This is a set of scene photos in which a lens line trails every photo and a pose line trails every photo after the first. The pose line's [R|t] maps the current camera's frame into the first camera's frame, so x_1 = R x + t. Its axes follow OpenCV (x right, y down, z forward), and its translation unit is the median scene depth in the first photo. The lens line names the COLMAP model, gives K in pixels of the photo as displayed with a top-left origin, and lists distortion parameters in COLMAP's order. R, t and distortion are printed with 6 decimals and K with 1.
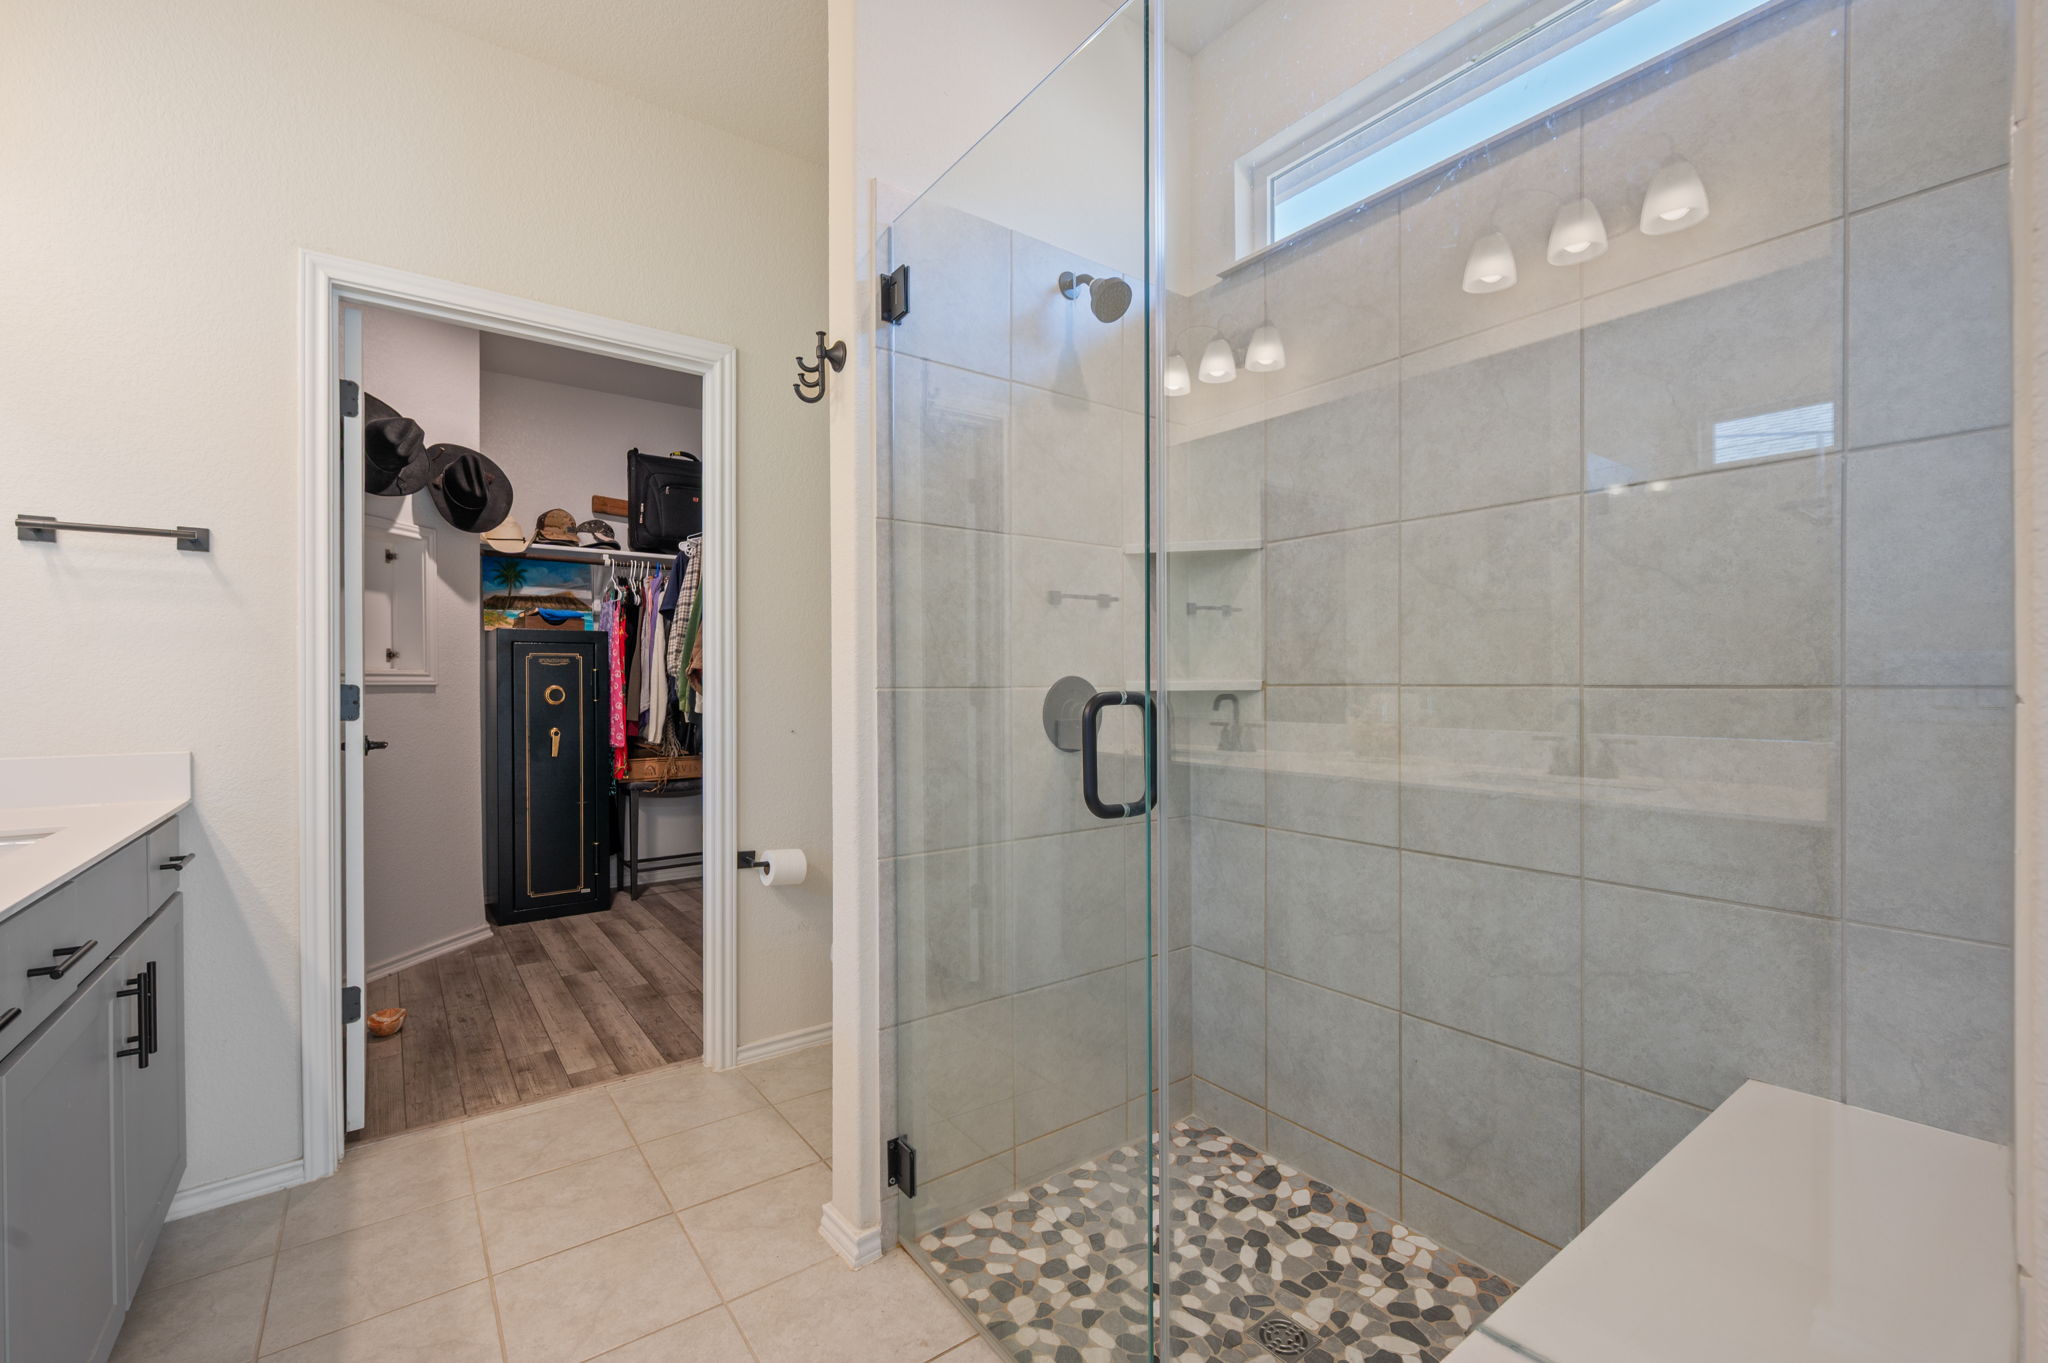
lens RADIAL K [[828.2, 0, 1021.8], [0, 828.2, 654.9], [0, 0, 1]] dist [0.000846, 0.000263]
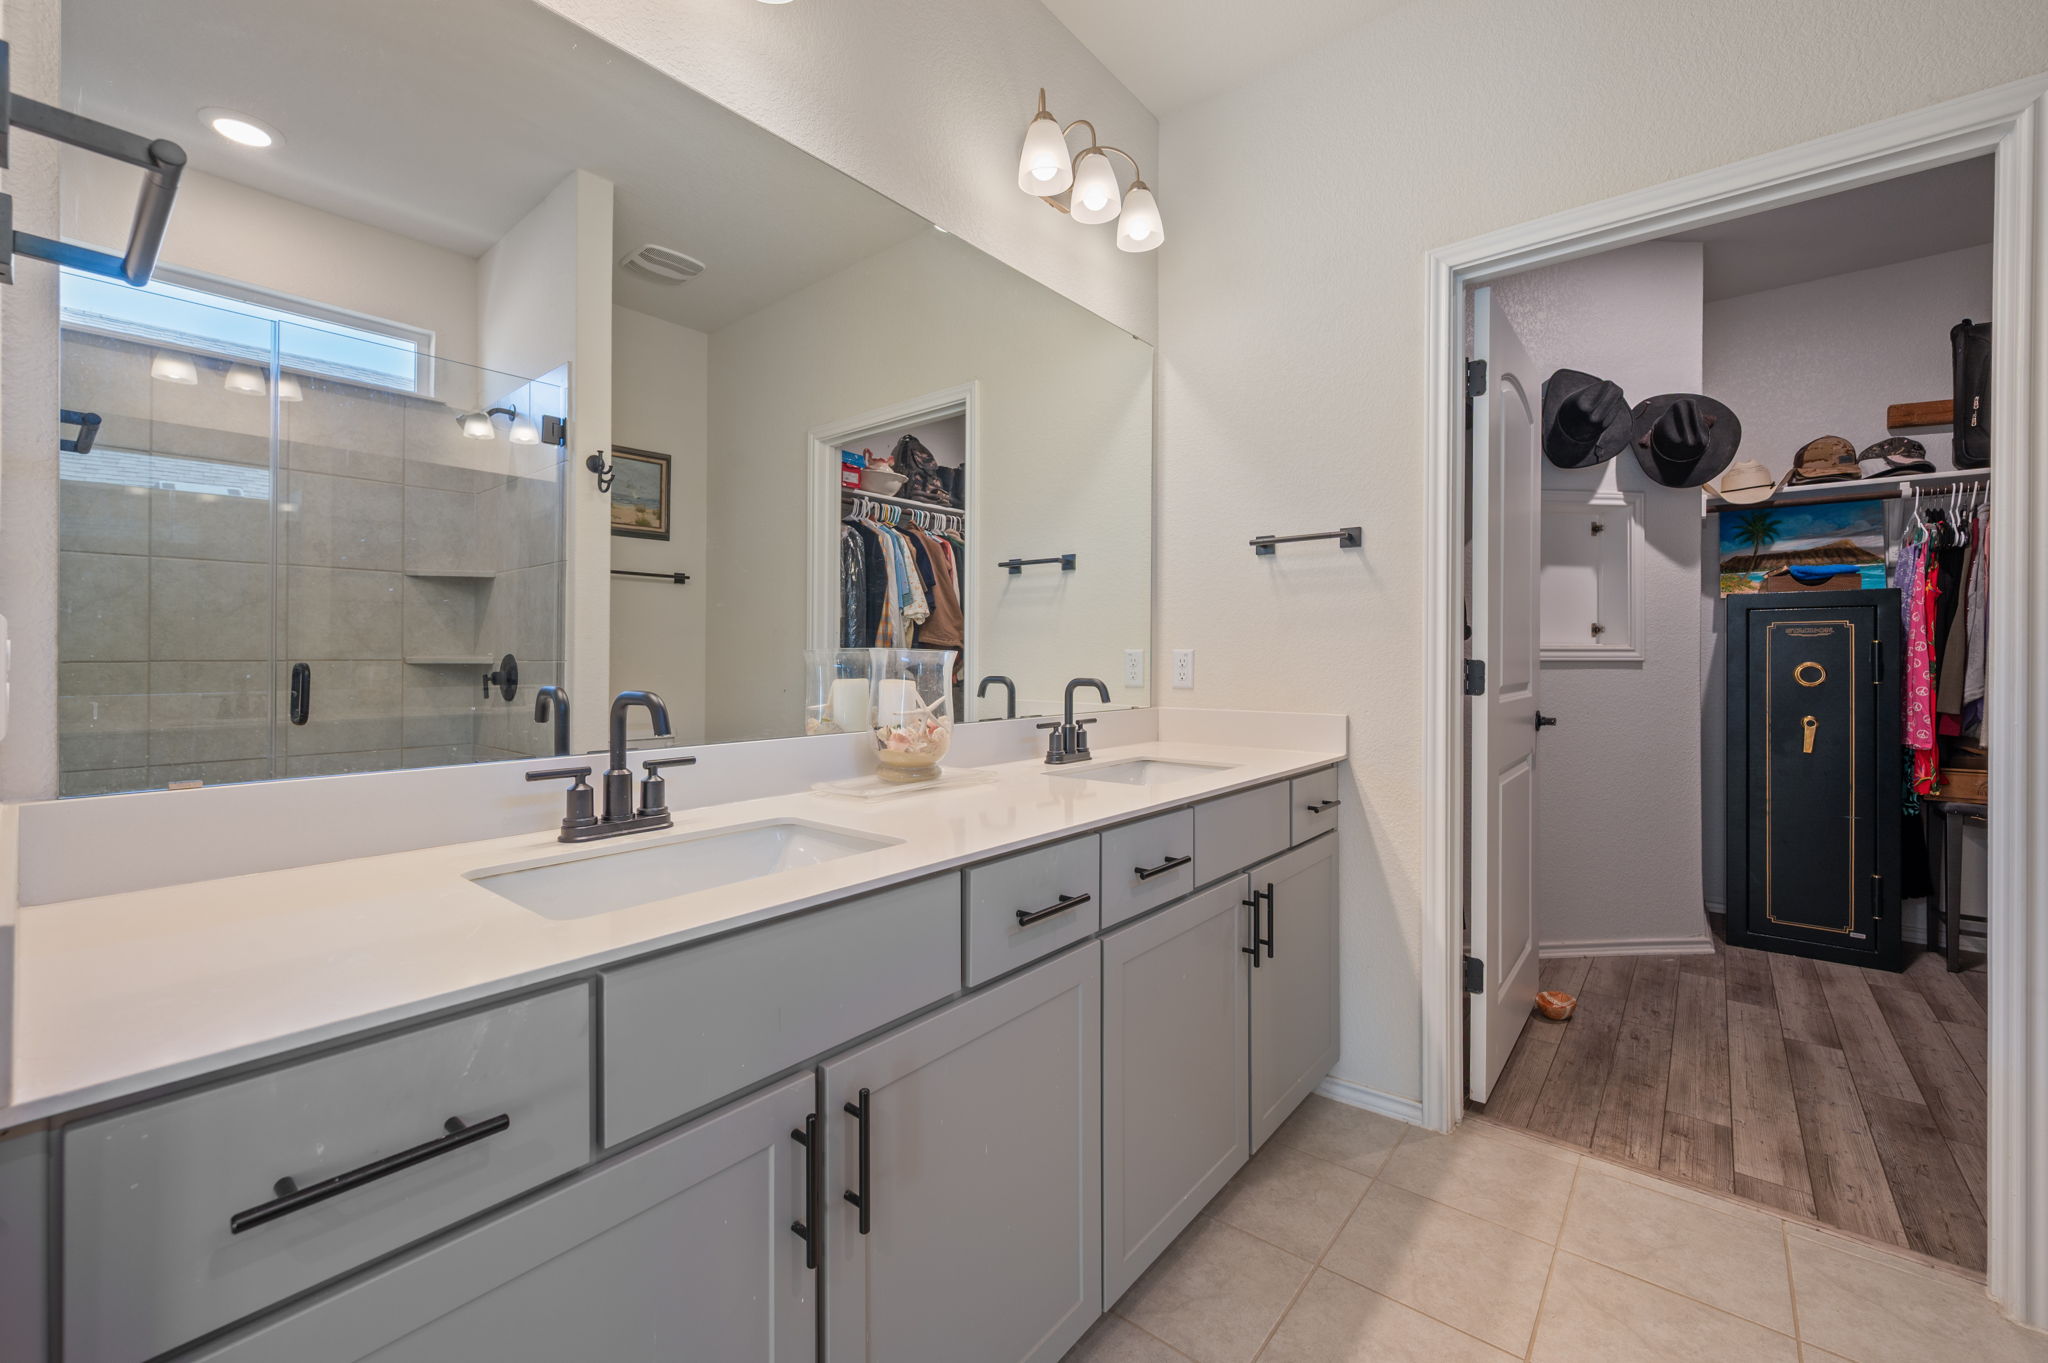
lens RADIAL K [[828.2, 0, 1021.8], [0, 828.2, 654.9], [0, 0, 1]] dist [0.000846, 0.000263]
pose [[0.247330, -0.001441, -0.968930, 0.019445], [0.030248, 0.999523, 0.006235, 0.003701], [0.968459, -0.030850, 0.247256, 0.120475]]
